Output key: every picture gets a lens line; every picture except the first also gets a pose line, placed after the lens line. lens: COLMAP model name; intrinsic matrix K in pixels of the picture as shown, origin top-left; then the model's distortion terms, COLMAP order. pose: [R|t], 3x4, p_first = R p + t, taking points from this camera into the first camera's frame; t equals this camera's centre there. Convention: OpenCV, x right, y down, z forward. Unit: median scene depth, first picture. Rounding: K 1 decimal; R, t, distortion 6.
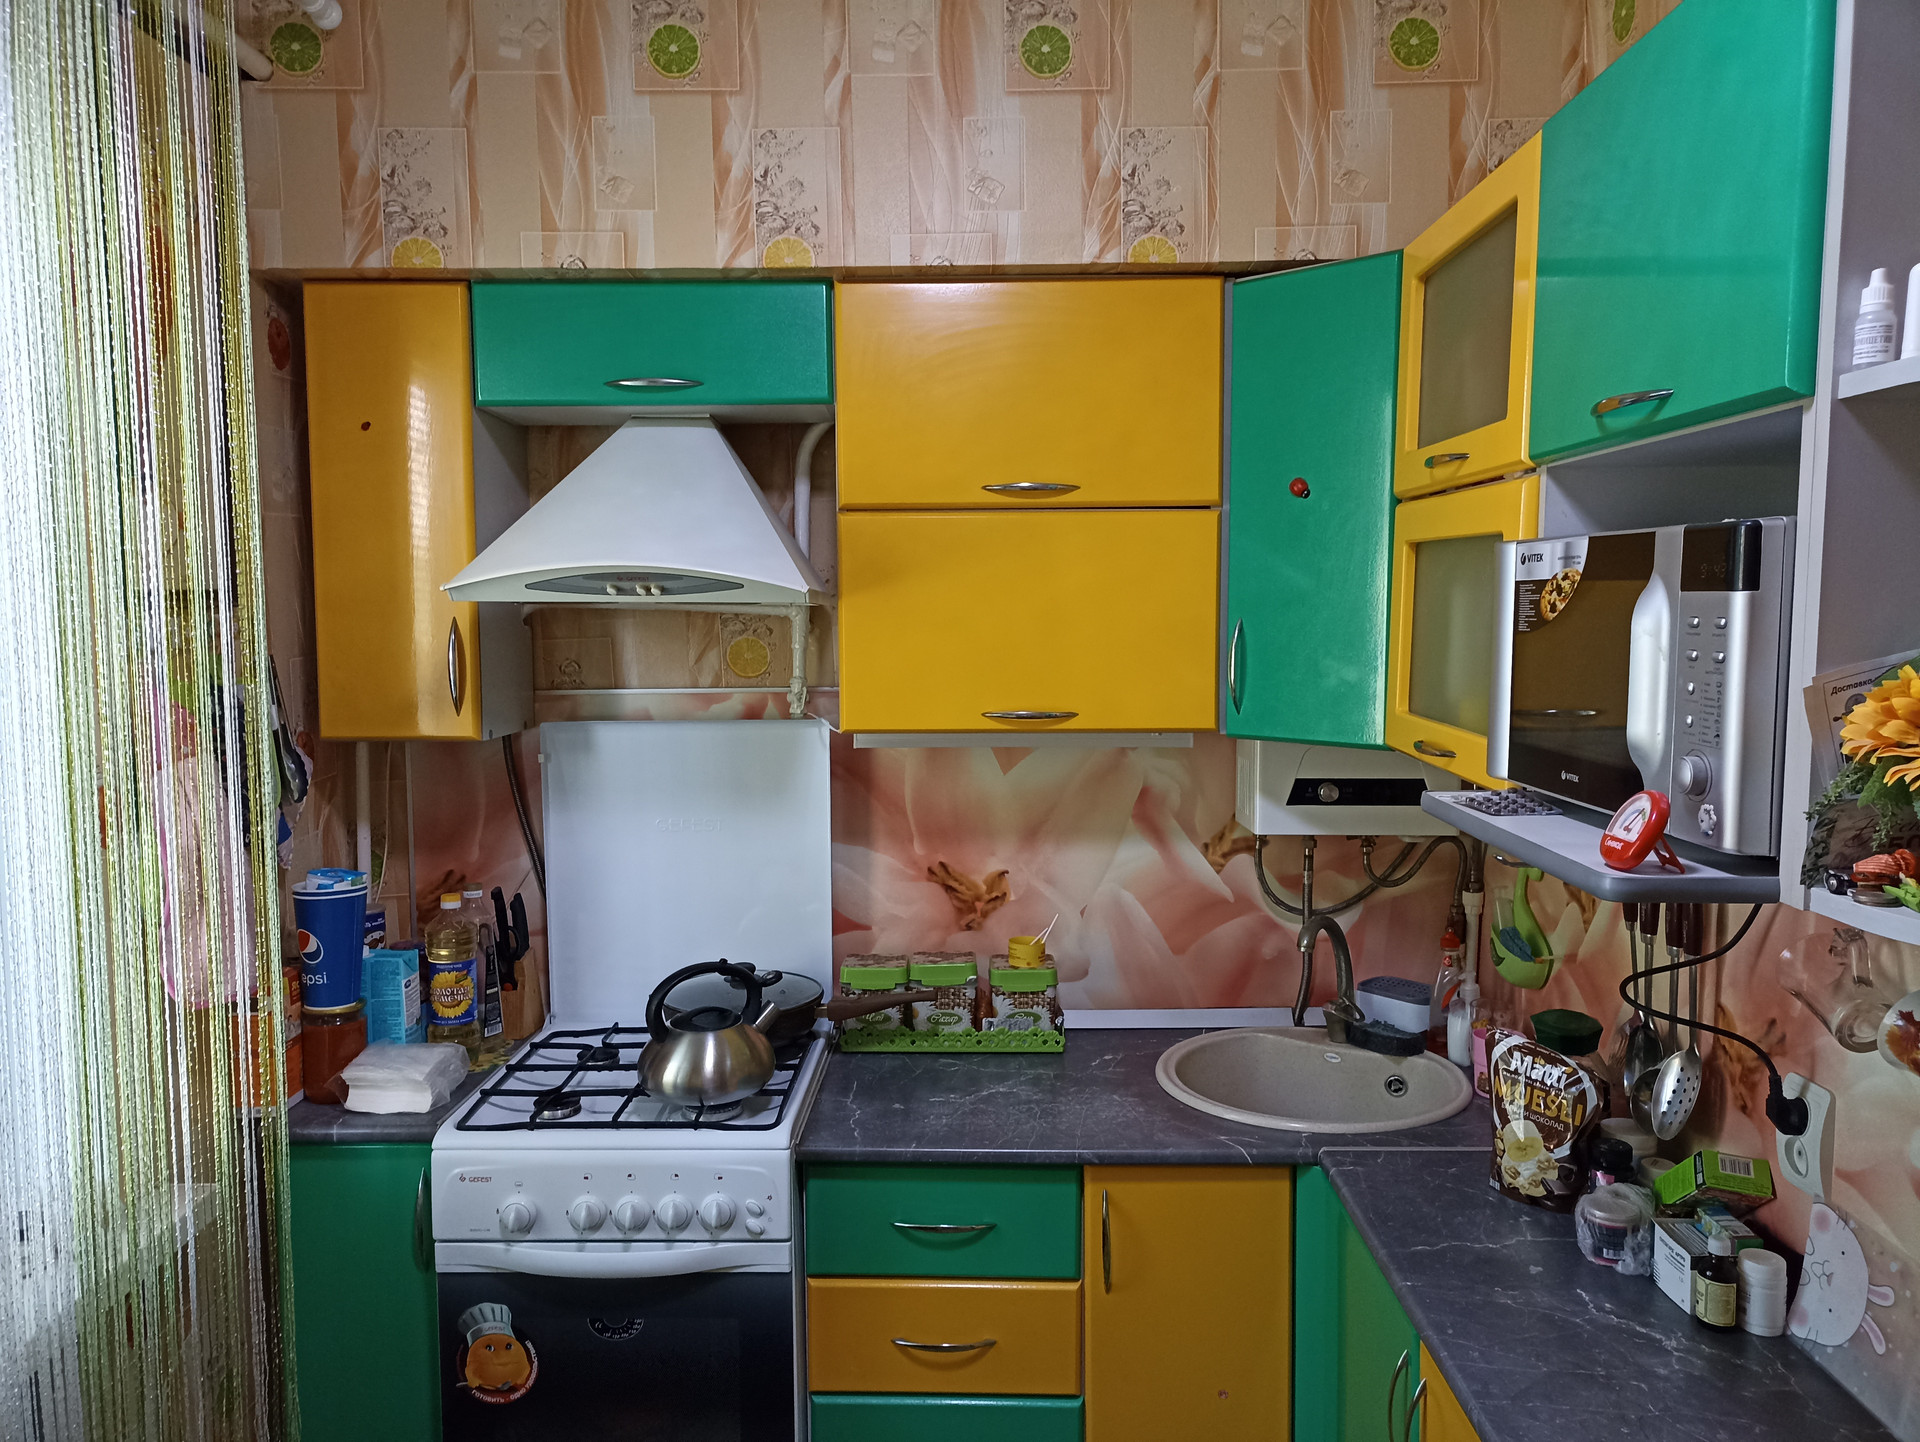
lens RADIAL K [[1420.0, 0, 963.7], [0, 1420.0, 728.5], [0, 0, 1]] dist [0.026992, -0.017986]
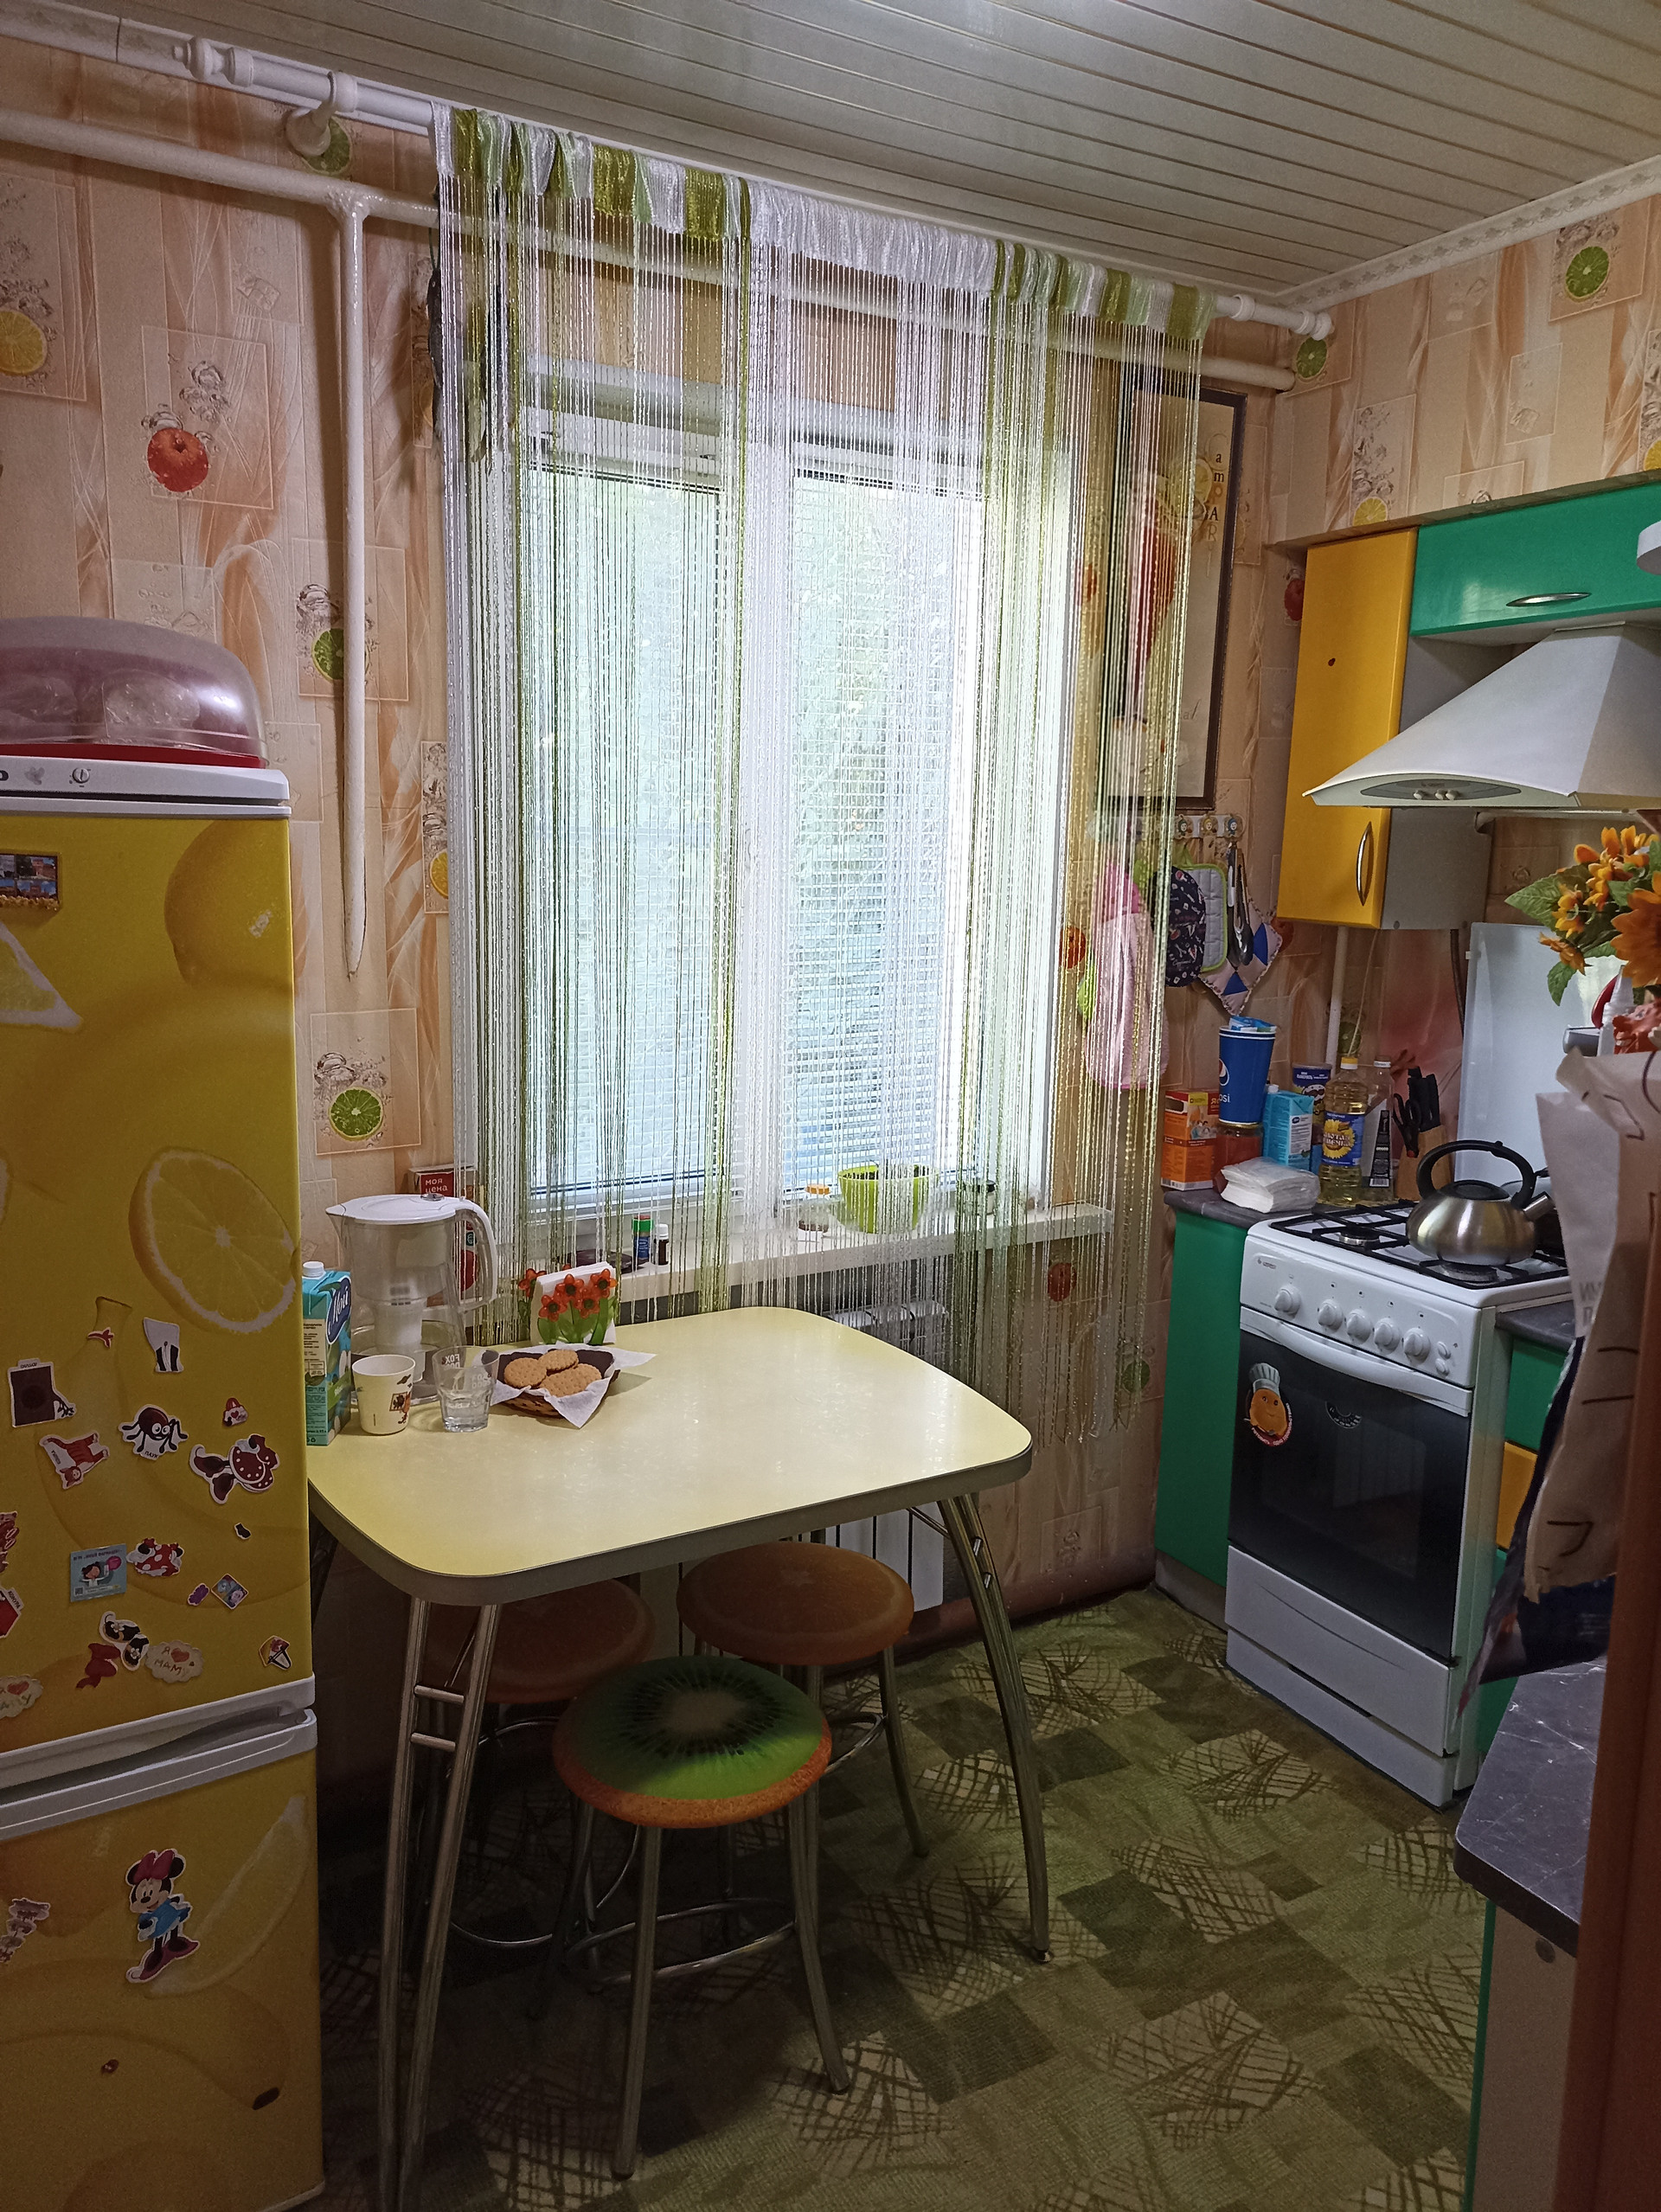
lens RADIAL K [[1636.0, 0, 836.9], [0, 1636.0, 1109.9], [0, 0, 1]] dist [0.026992, -0.017986]
pose [[0.502791, 0.159730, -0.849522, 0.650636], [-0.097190, 0.986993, 0.128056, 0.028134], [0.858927, 0.018180, 0.511776, -0.076622]]
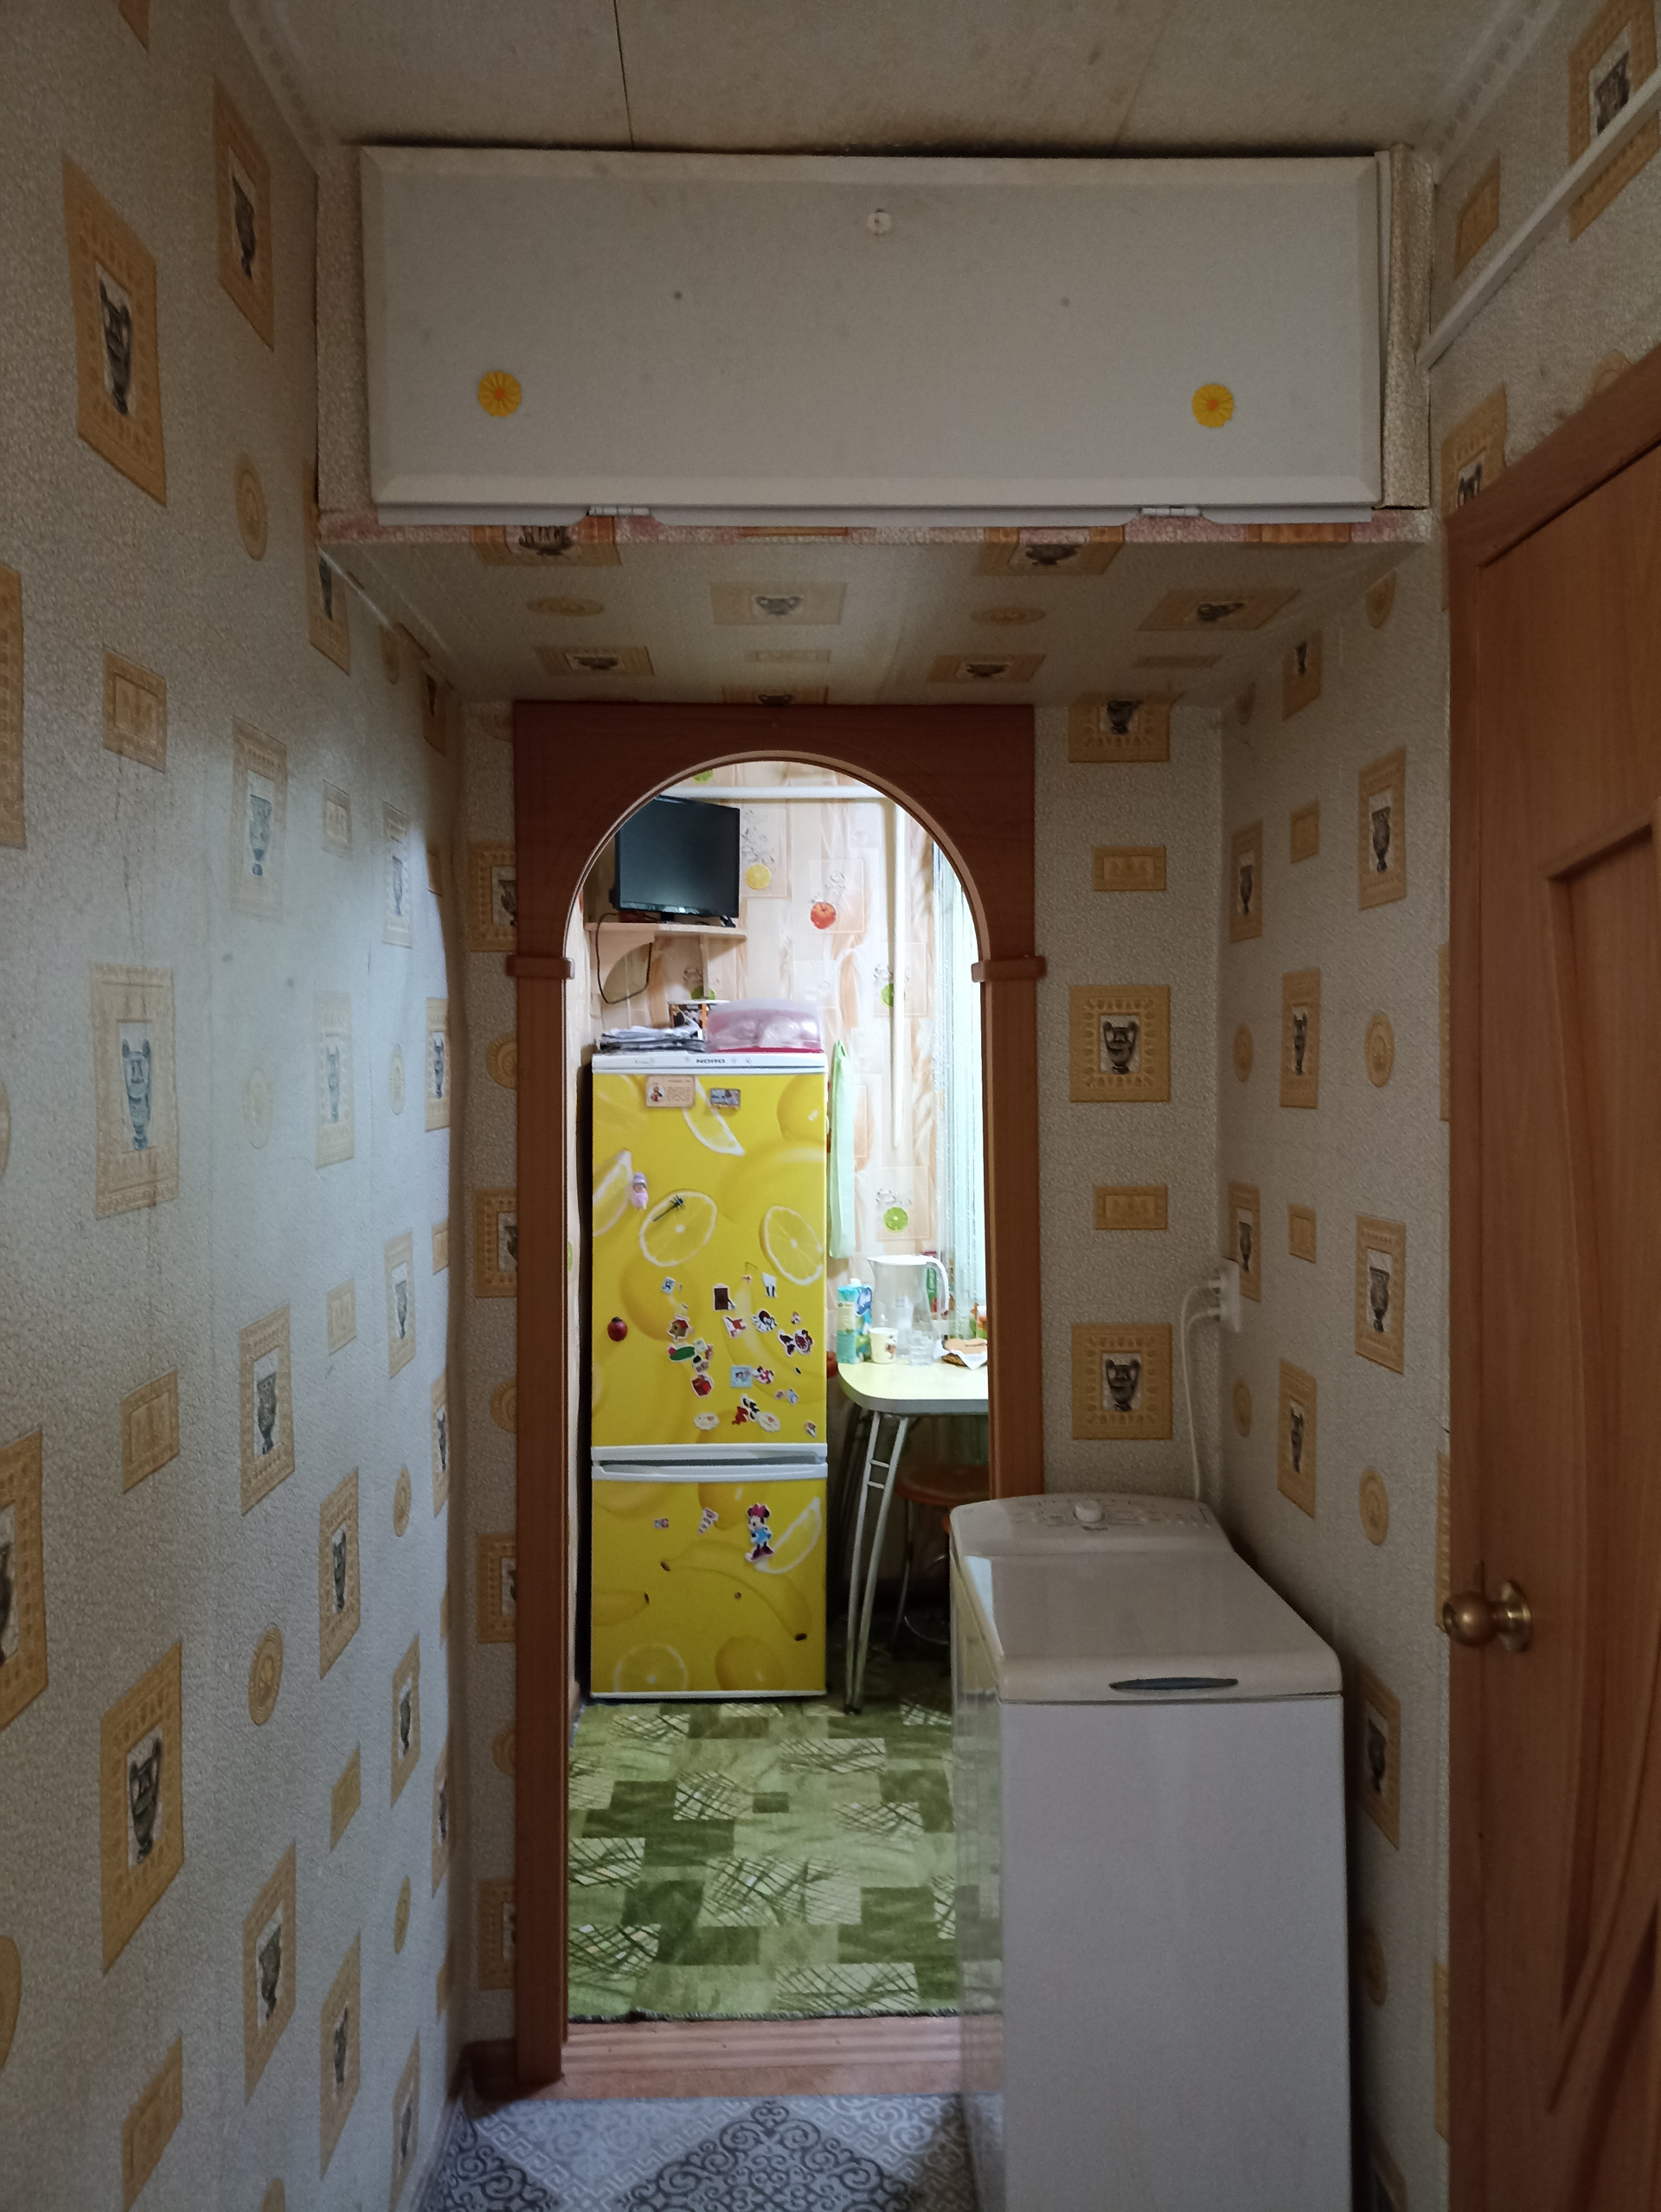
lens RADIAL K [[1636.0, 0, 828.1], [0, 1636.0, 1104.0], [0, 0, 1]] dist [0.026992, -0.017986]
pose [[0.036369, 0.021017, -0.999117, 1.785079], [-0.077992, 0.996789, 0.018129, 0.017347], [0.996290, 0.077264, 0.037891, 0.031757]]
